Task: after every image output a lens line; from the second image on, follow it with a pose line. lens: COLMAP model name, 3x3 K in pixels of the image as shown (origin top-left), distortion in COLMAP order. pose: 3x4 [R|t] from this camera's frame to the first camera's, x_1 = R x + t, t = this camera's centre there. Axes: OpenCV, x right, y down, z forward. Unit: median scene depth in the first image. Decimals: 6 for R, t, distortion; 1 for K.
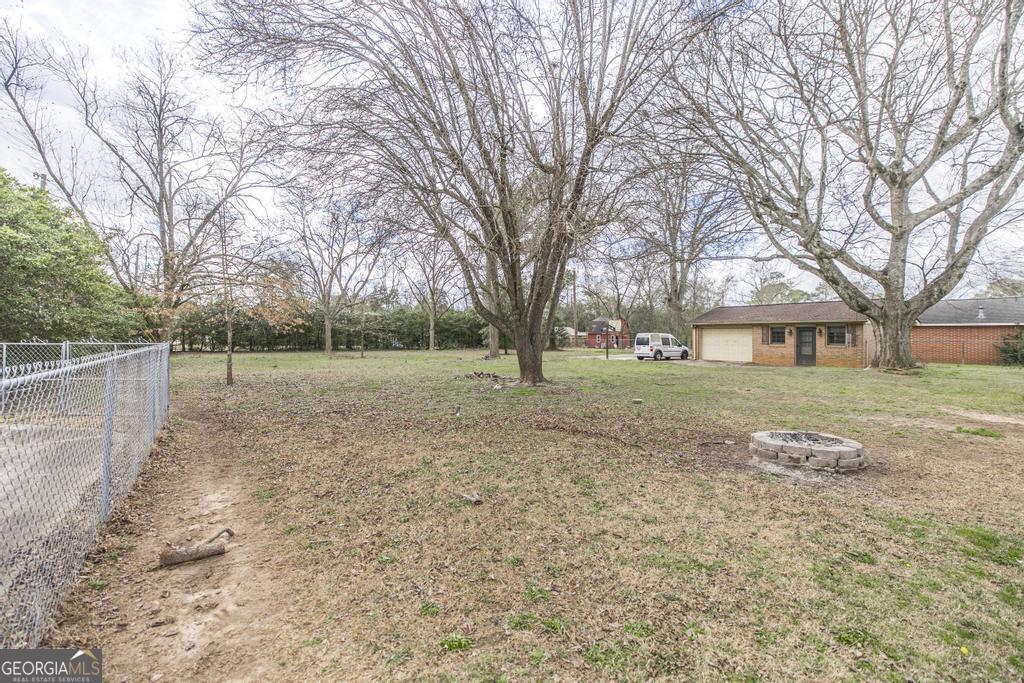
lens RADIAL K [[474.3, 0, 509.9], [0, 474.3, 340.1], [0, 0, 1]] dist [0.001834, 0.000099]
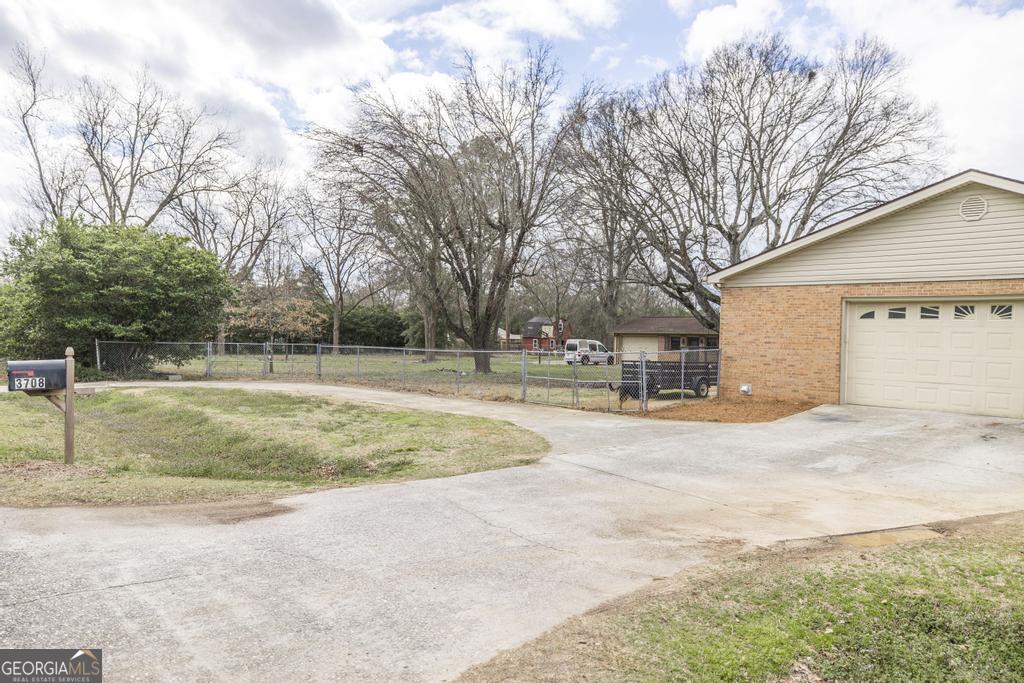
lens RADIAL K [[784.4, 0, 506.5], [0, 784.4, 343.5], [0, 0, 1]] dist [0.009721, 0.003136]
pose [[0.990060, 0.013761, 0.139972, -0.113691], [-0.013871, 0.999904, -0.000189, -0.002999], [-0.139961, -0.001755, 0.990155, -0.729118]]
